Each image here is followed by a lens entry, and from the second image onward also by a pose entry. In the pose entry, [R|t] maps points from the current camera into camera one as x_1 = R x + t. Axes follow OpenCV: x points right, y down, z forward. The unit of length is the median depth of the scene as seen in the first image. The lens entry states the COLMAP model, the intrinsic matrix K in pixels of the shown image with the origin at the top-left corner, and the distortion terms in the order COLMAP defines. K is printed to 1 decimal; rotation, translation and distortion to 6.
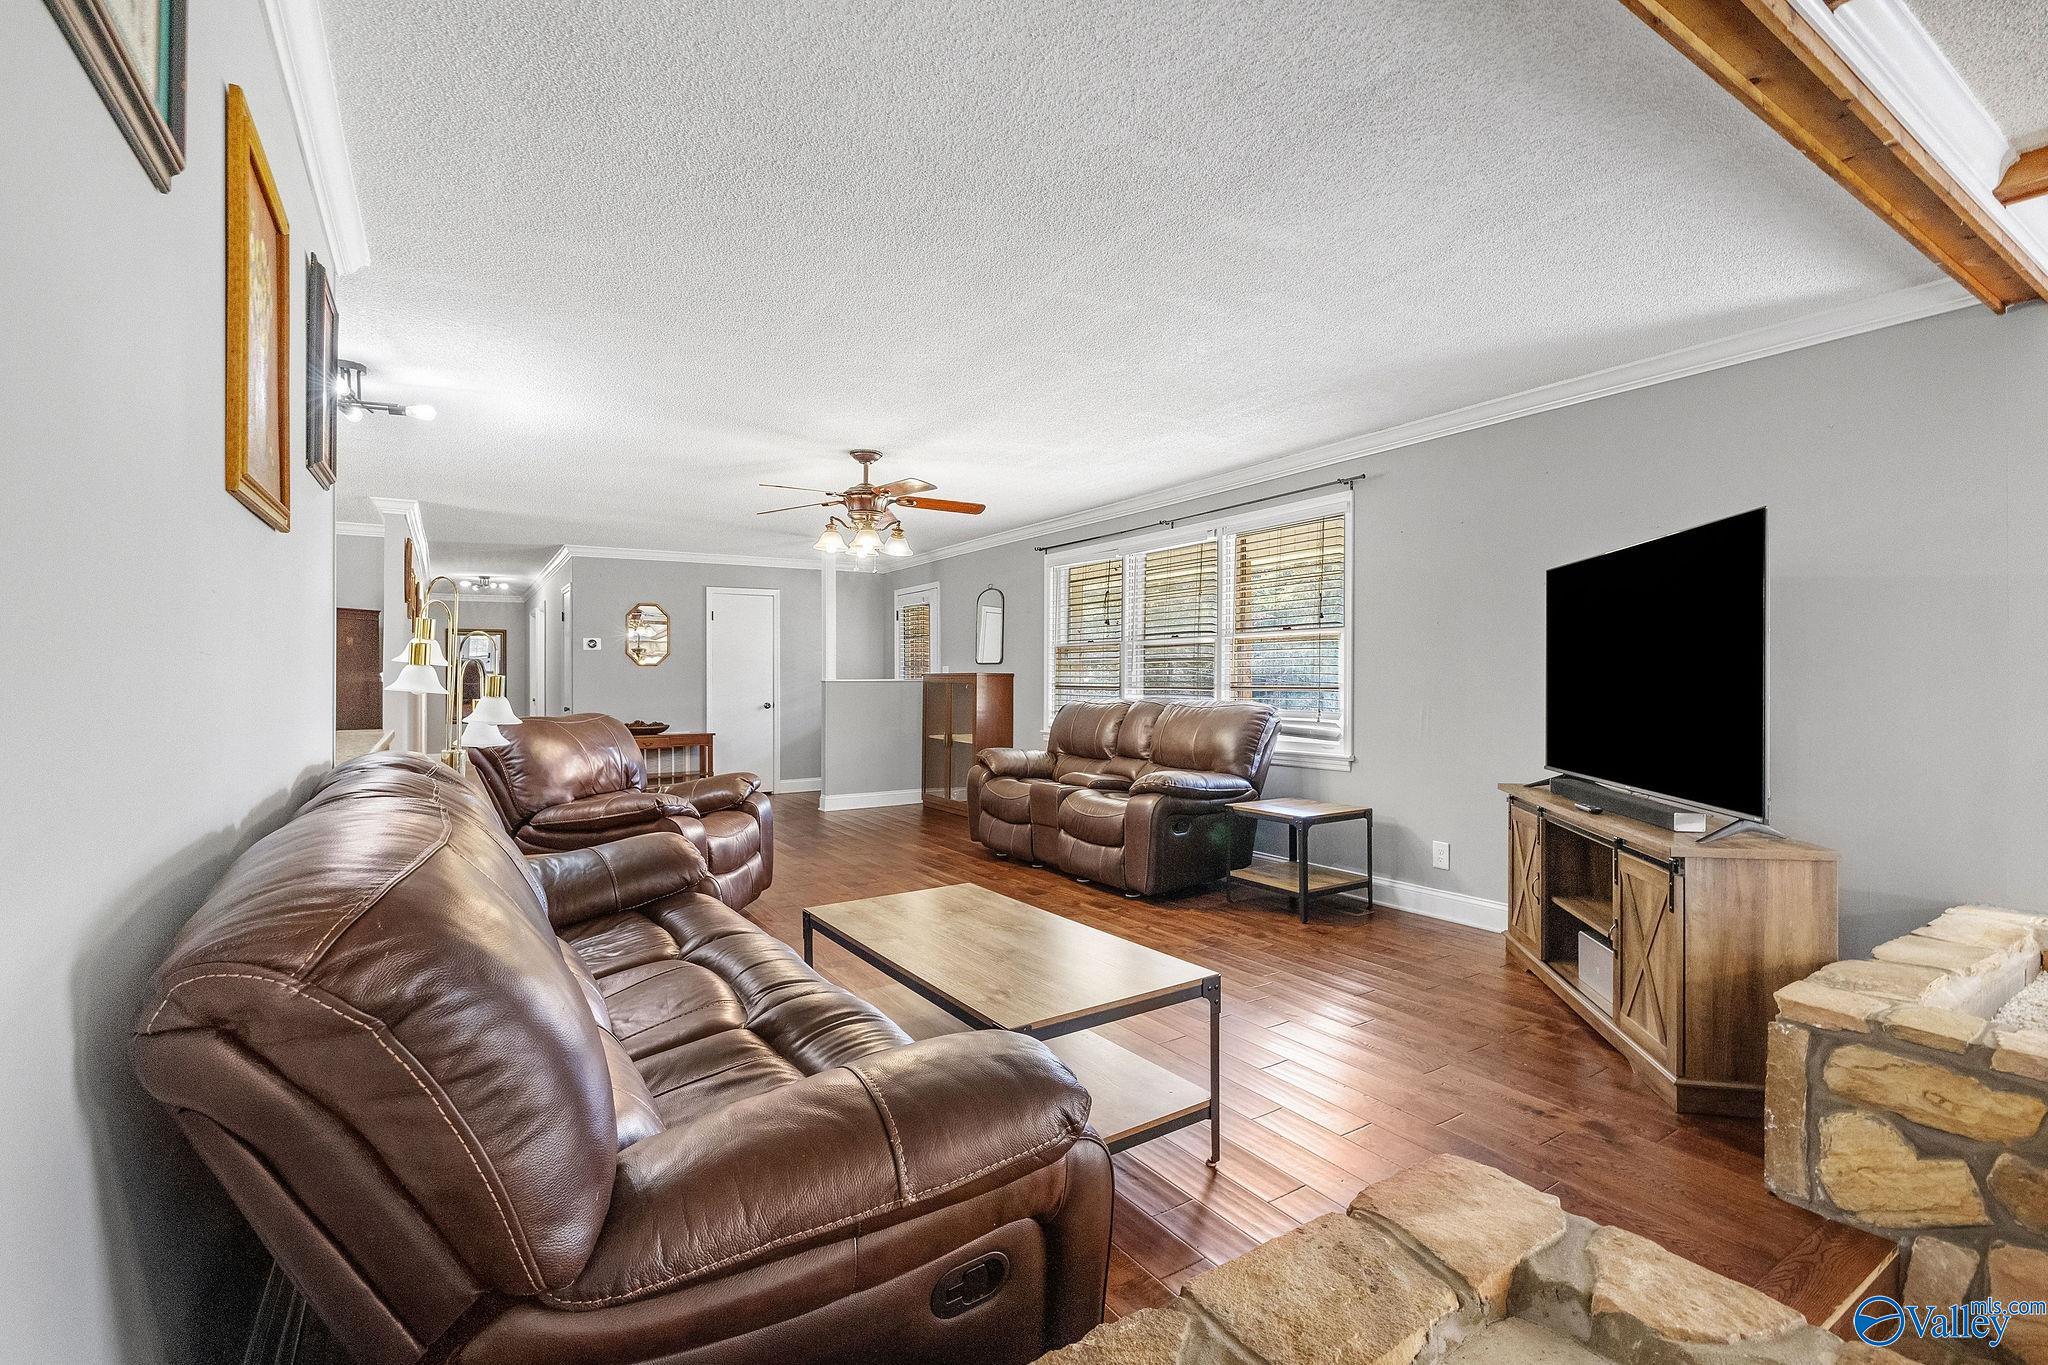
lens RADIAL K [[928.2, 0, 1017.9], [0, 928.2, 683.6], [0, 0, 1]] dist [-0.012454, 0.000832]
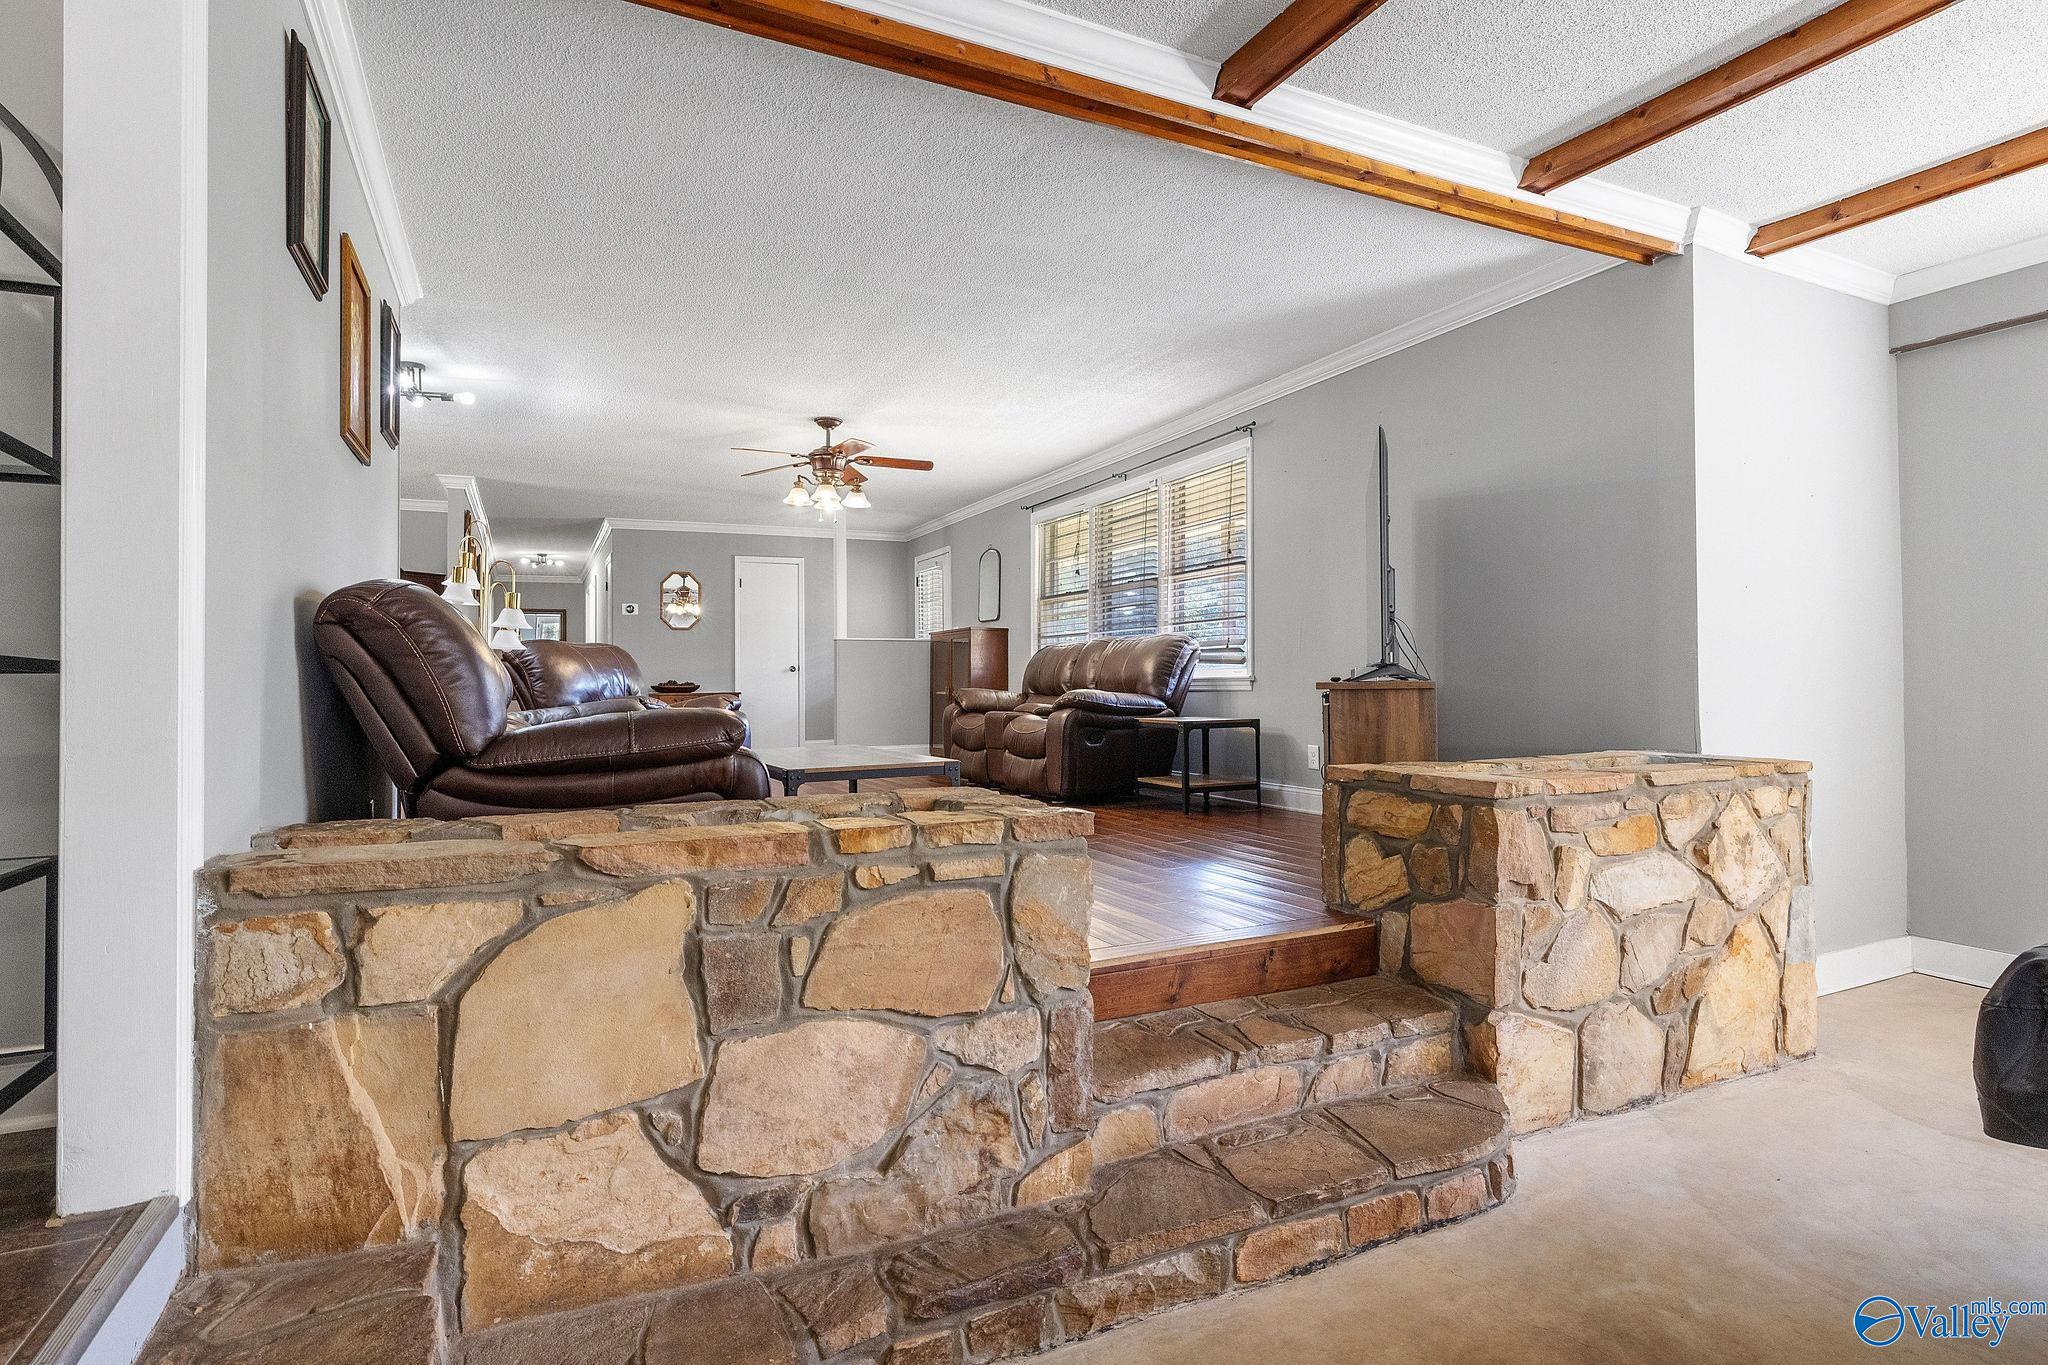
lens RADIAL K [[1067.4, 0, 1014.9], [0, 1067.4, 677.1], [0, 0, 1]] dist [-0.010892, -0.000926]
pose [[0.992037, -0.006711, -0.125767, 0.237702], [0.004808, 0.999869, -0.015430, 0.097059], [0.125854, 0.014702, 0.991940, -0.296261]]
